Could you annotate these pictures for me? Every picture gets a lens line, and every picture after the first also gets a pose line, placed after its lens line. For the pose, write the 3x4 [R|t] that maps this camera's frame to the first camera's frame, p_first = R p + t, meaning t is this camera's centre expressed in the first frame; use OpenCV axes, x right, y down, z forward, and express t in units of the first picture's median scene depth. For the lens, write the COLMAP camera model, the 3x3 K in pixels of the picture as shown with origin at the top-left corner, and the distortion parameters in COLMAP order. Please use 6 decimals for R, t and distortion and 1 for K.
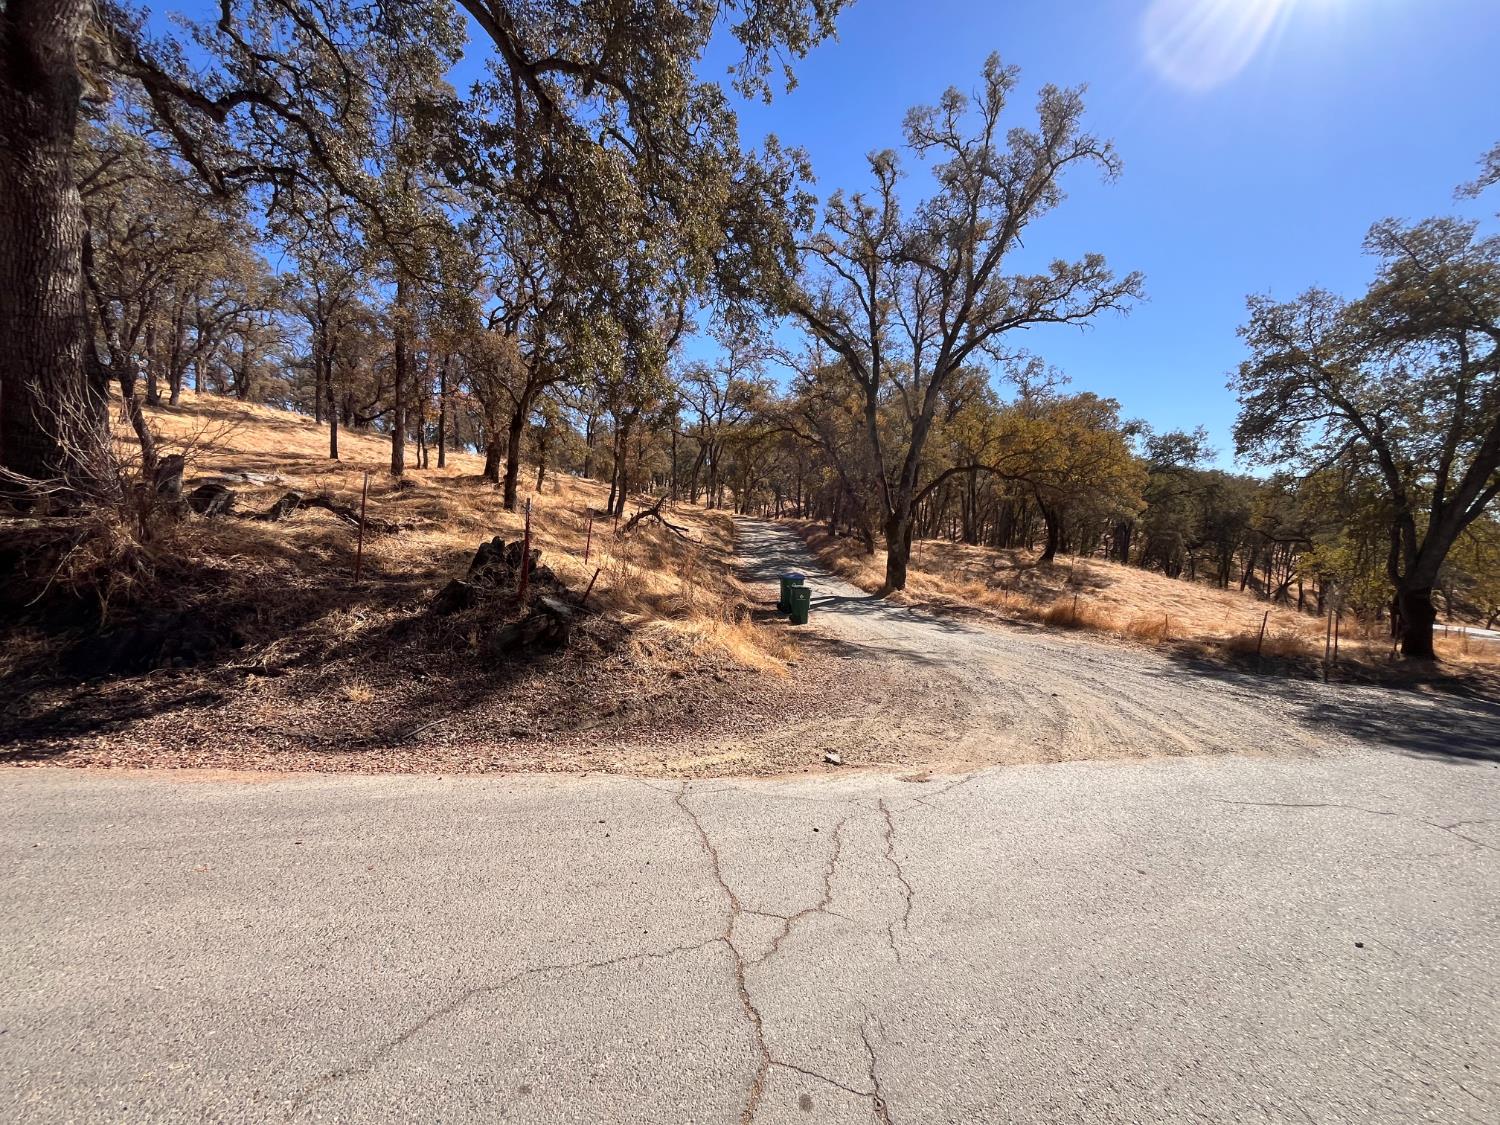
lens RADIAL K [[607.4, 0, 750.0], [0, 607.4, 562.5], [0, 0, 1]] dist [-0.002560, -0.000087]
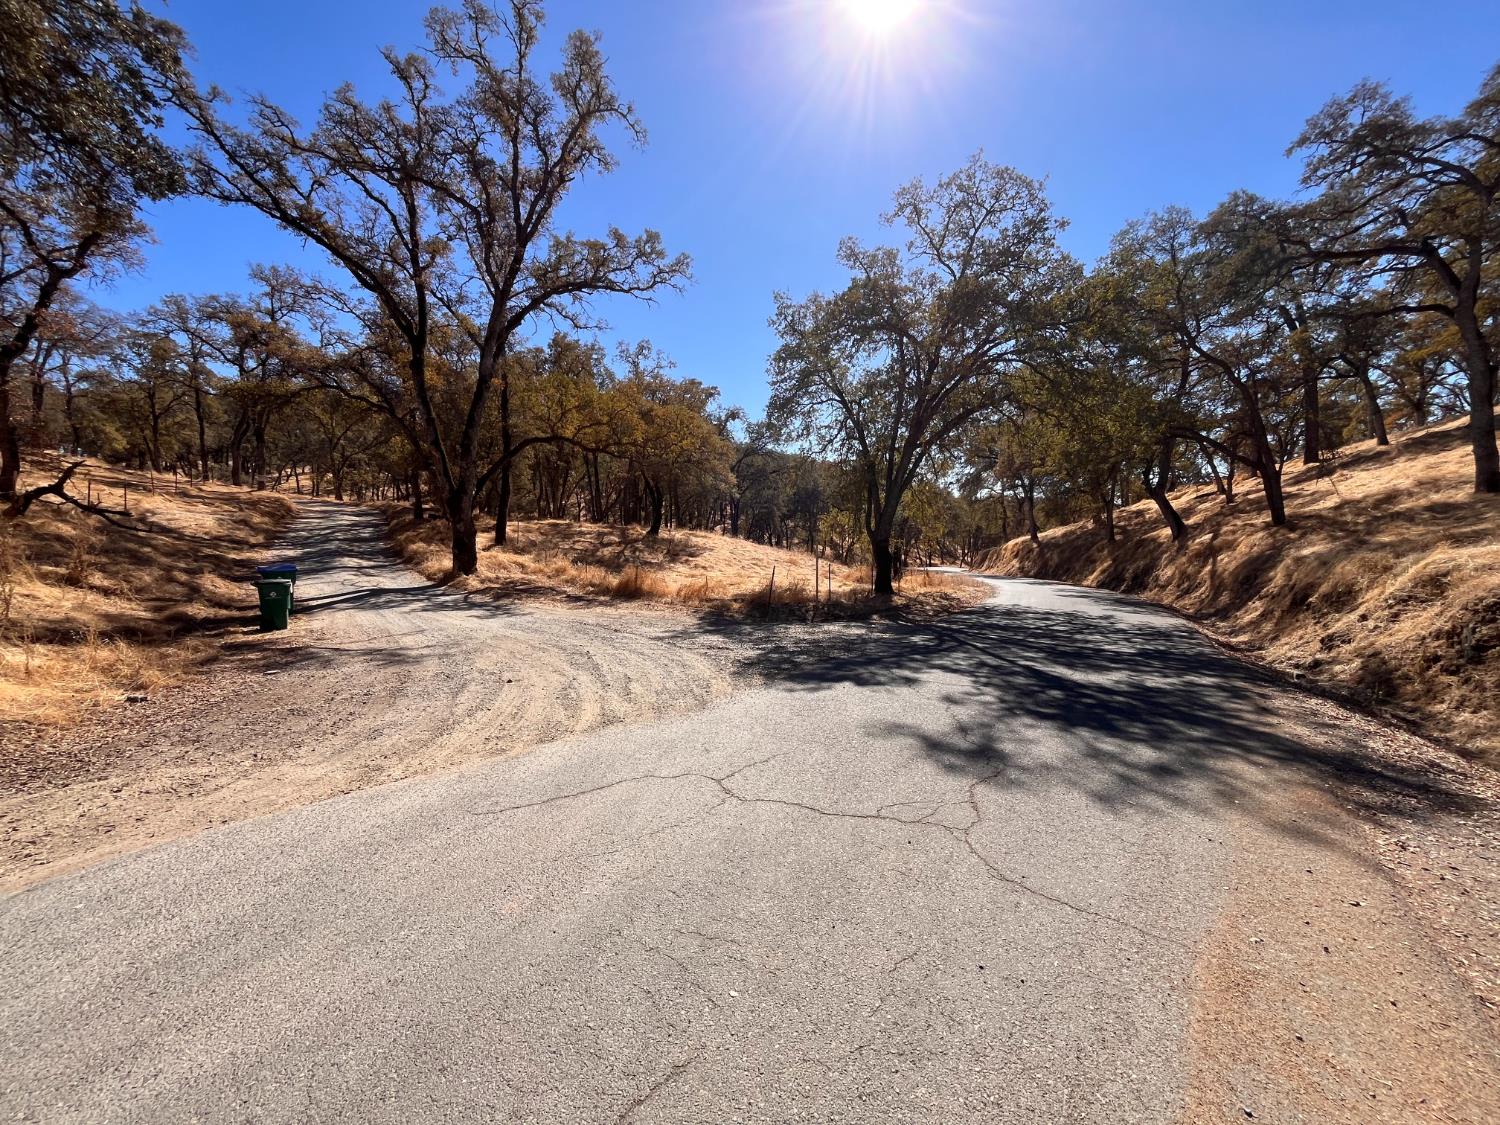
lens RADIAL K [[607.4, 0, 750.0], [0, 607.4, 562.5], [0, 0, 1]] dist [-0.002560, -0.000087]
pose [[0.855176, -0.074006, 0.513027, 0.142712], [0.059867, 0.997233, 0.044061, 0.013178], [-0.514868, -0.006966, 0.857241, 0.036016]]
